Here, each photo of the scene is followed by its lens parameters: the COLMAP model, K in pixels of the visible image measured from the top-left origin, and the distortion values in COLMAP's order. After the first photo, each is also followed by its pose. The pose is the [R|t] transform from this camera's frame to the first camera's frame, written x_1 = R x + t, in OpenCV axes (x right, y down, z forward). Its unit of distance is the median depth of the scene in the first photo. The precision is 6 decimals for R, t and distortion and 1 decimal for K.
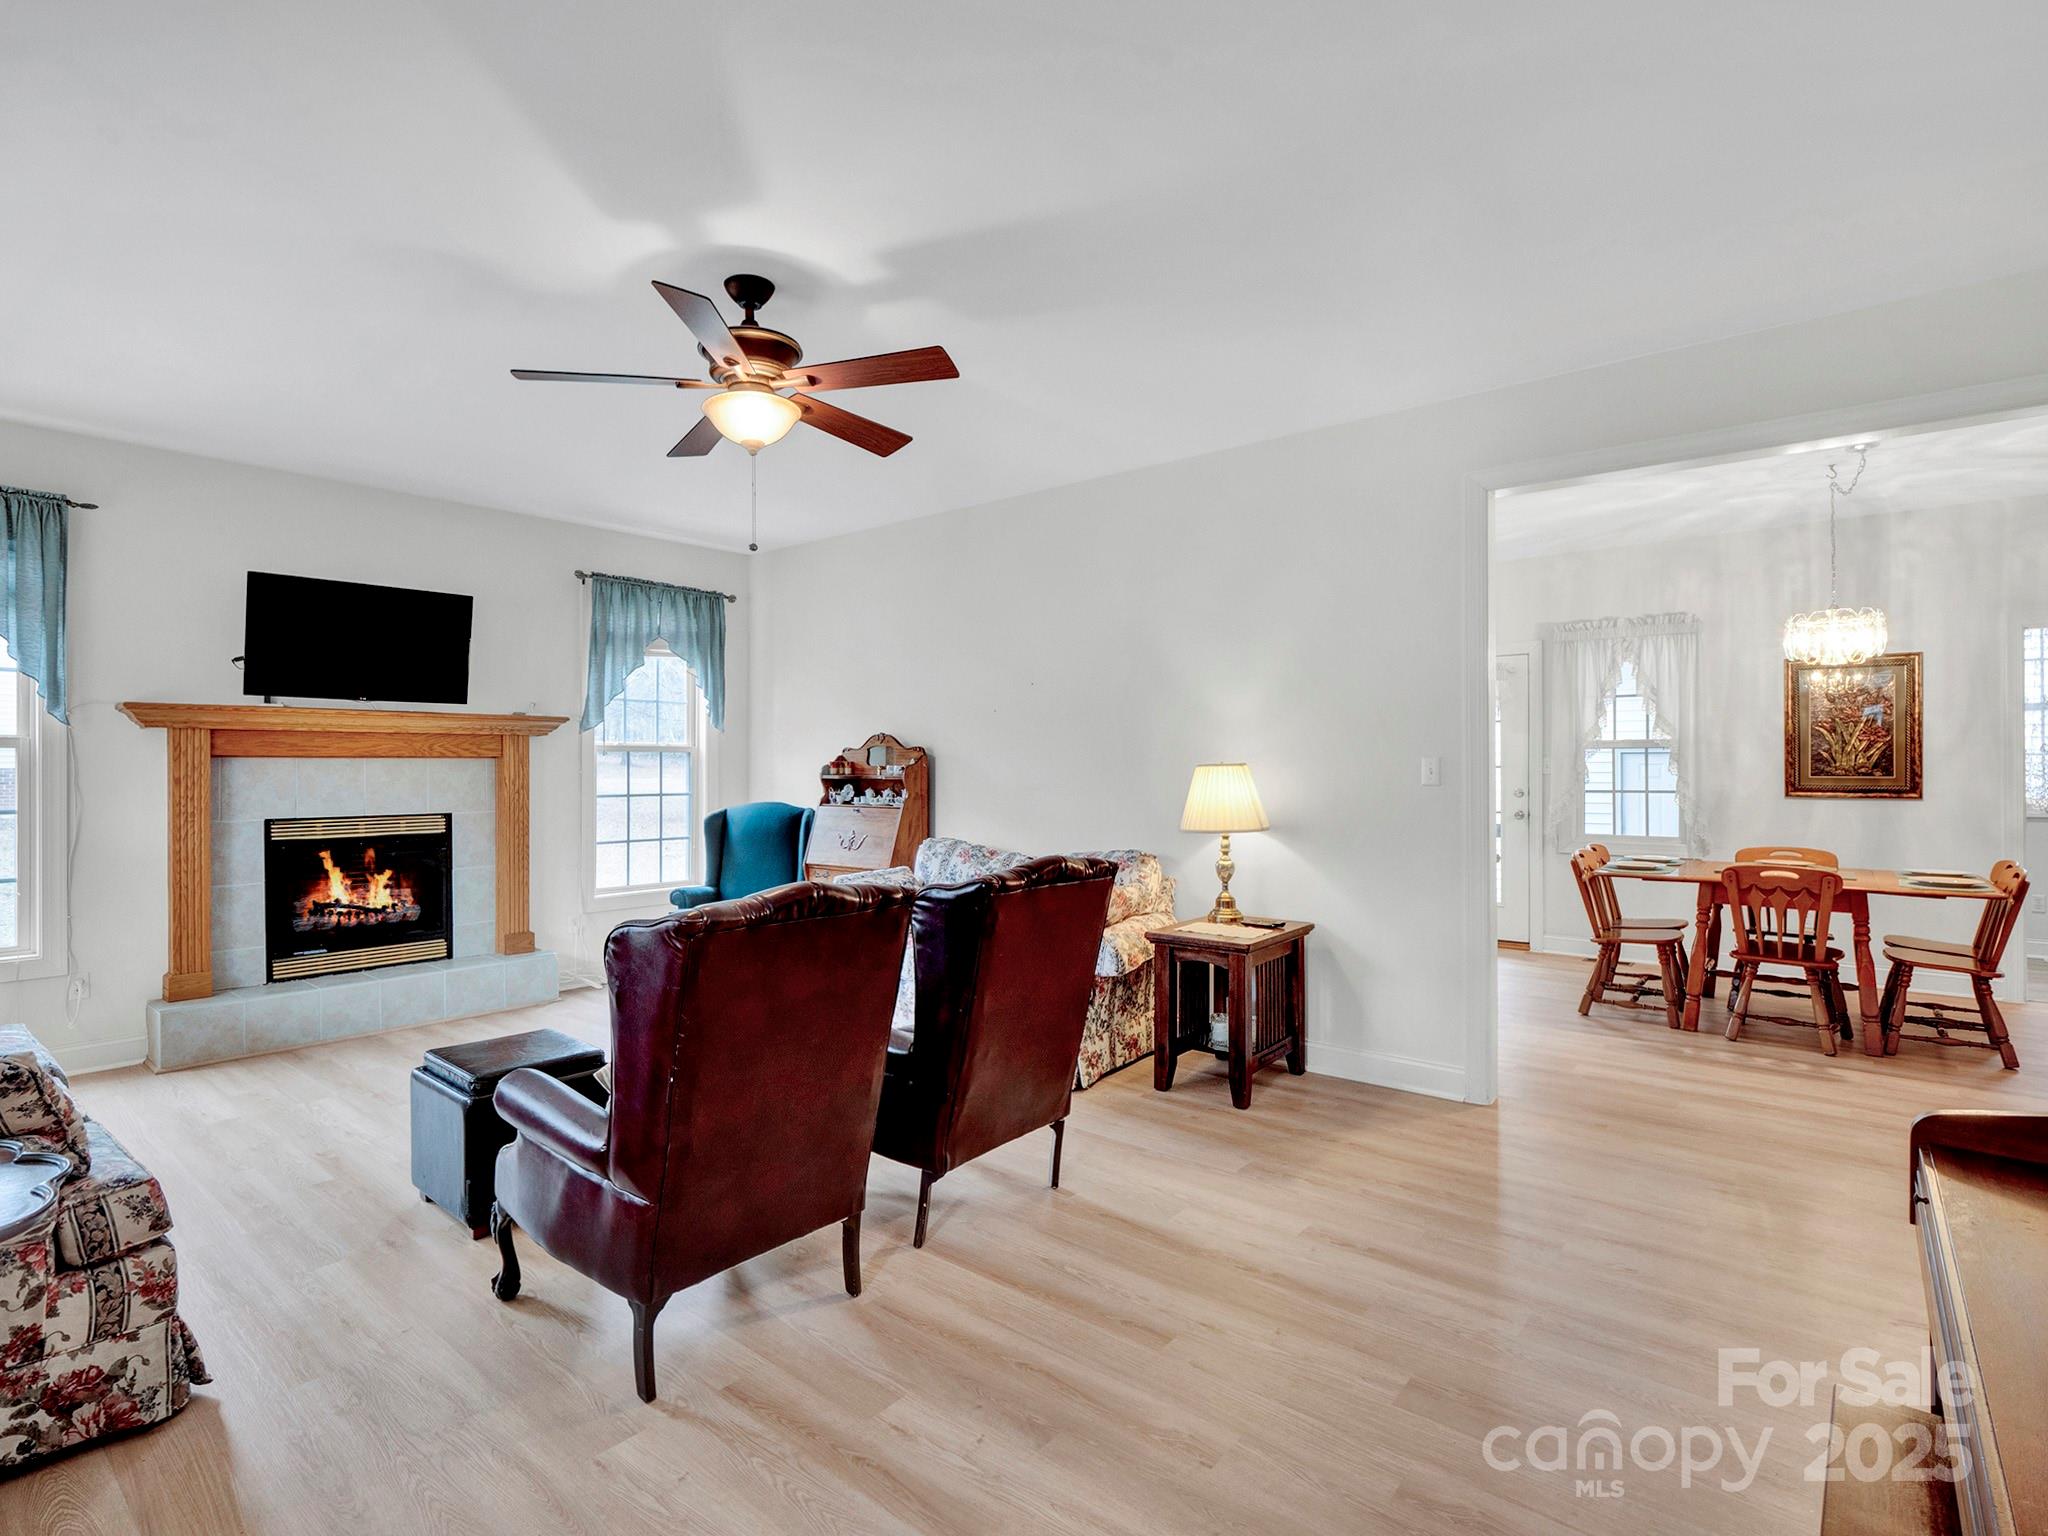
lens RADIAL K [[1024.9, 0, 1047.8], [0, 1024.9, 793.7], [0, 0, 1]] dist [-0.015858, -0.000959]
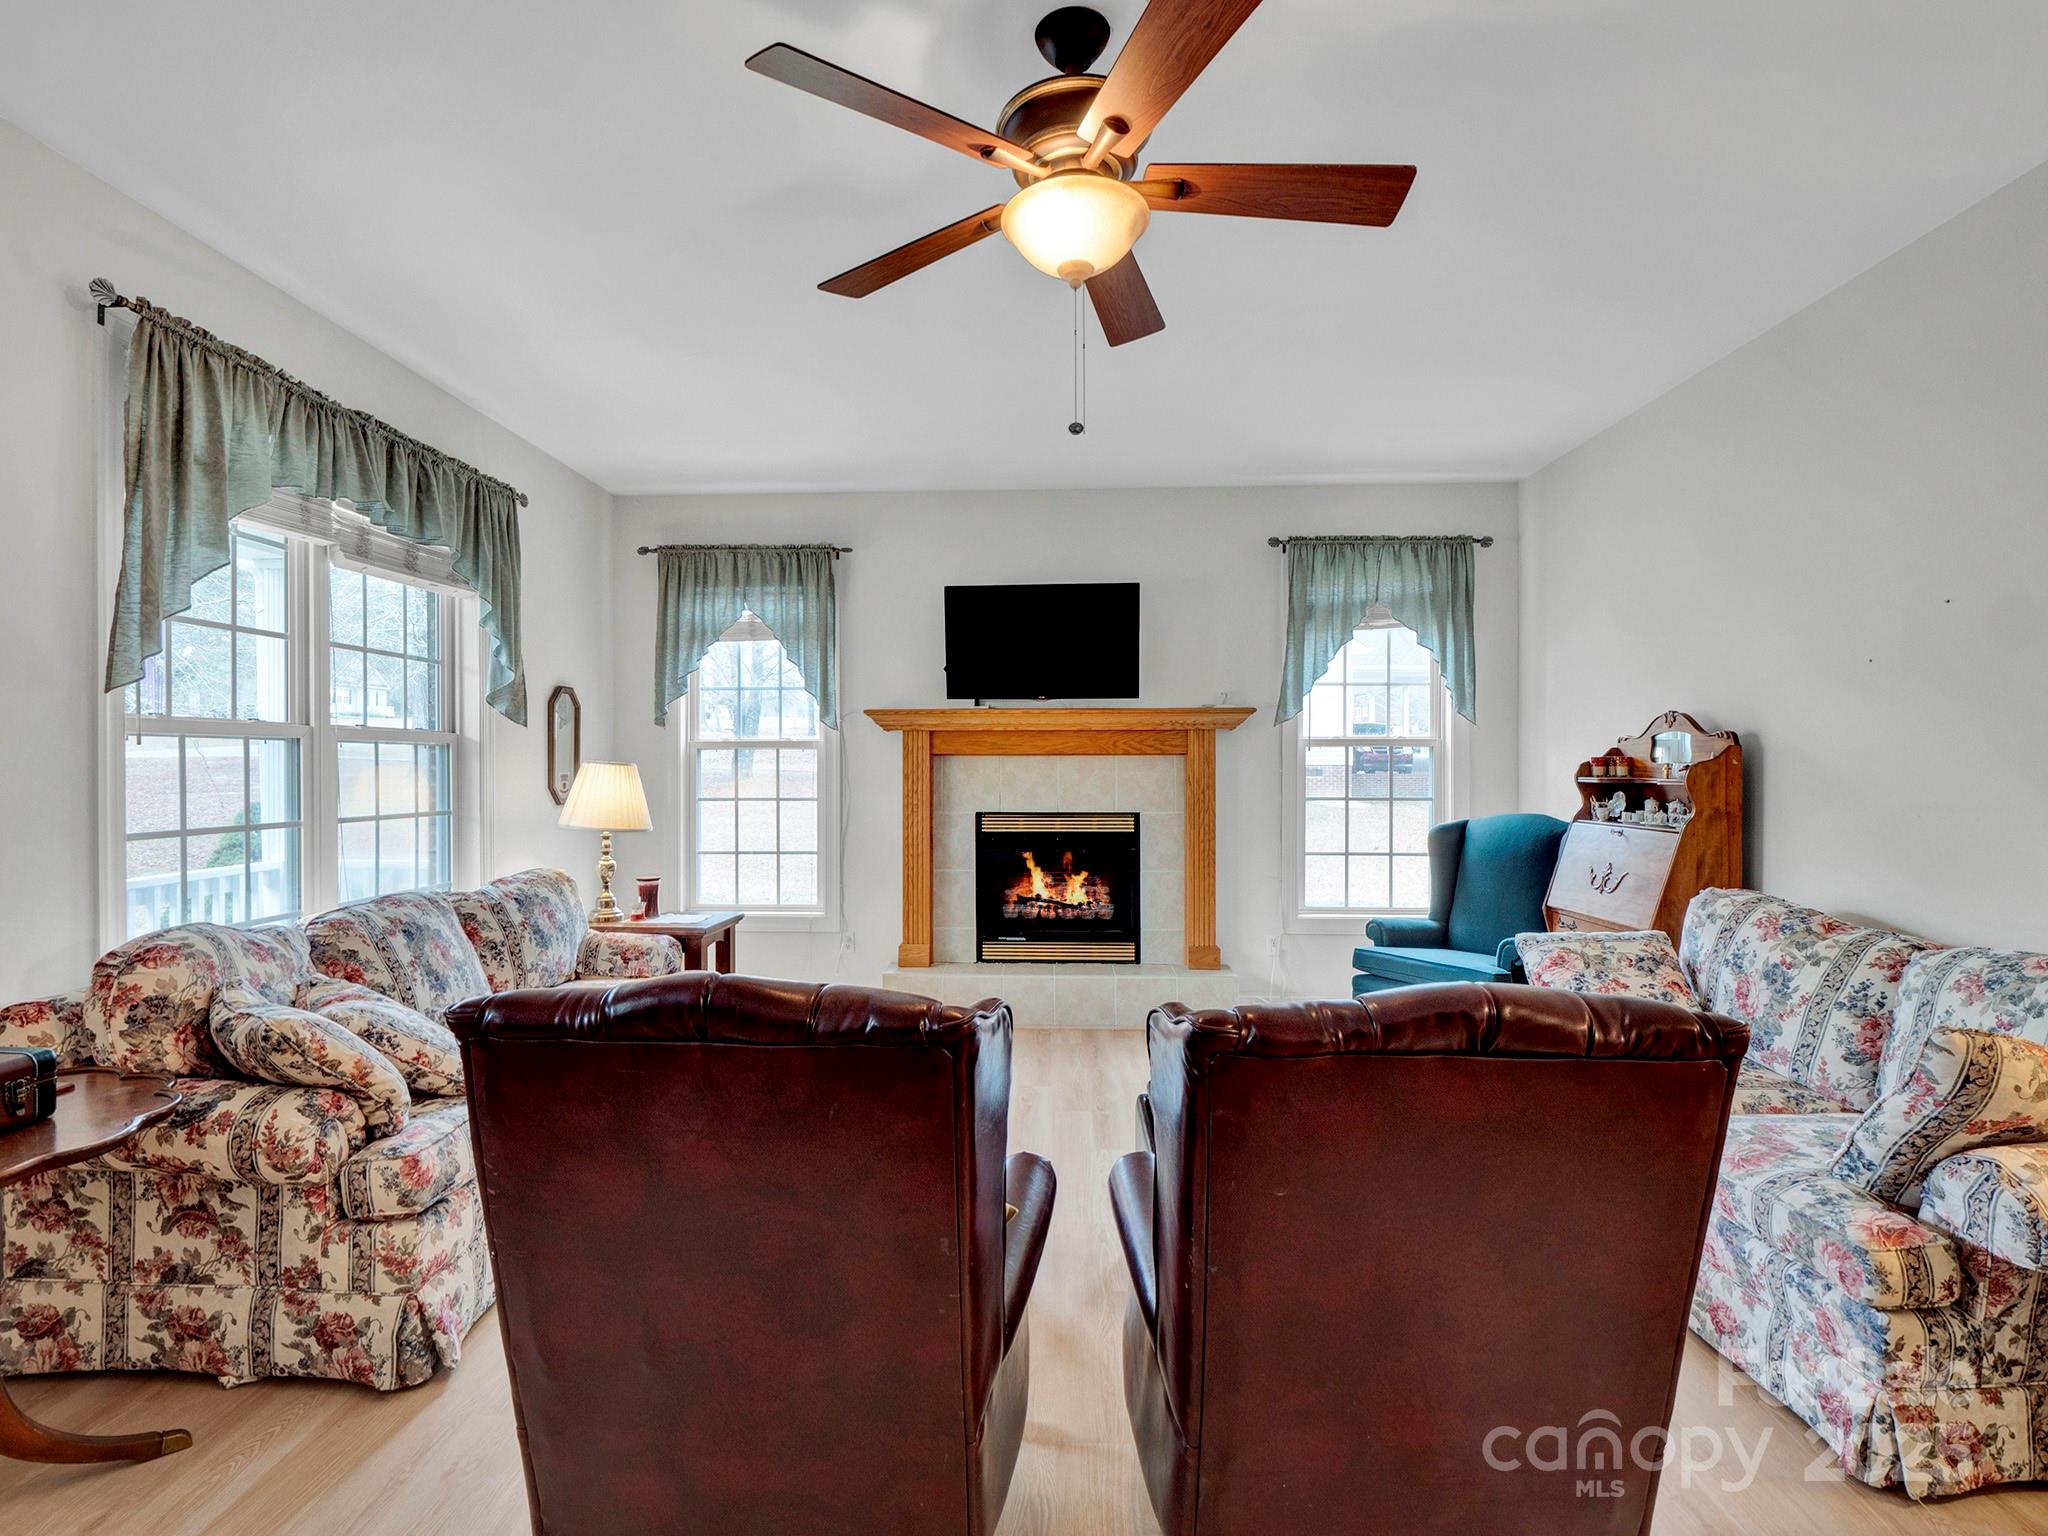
lens RADIAL K [[1024.9, 0, 1031.3], [0, 1024.9, 766.1], [0, 0, 1]] dist [-0.015858, -0.000959]
pose [[0.573159, 0.002192, -0.819441, 0.147316], [-0.021535, 0.999691, -0.012389, -0.010988], [0.819161, 0.024747, 0.573029, 0.379067]]
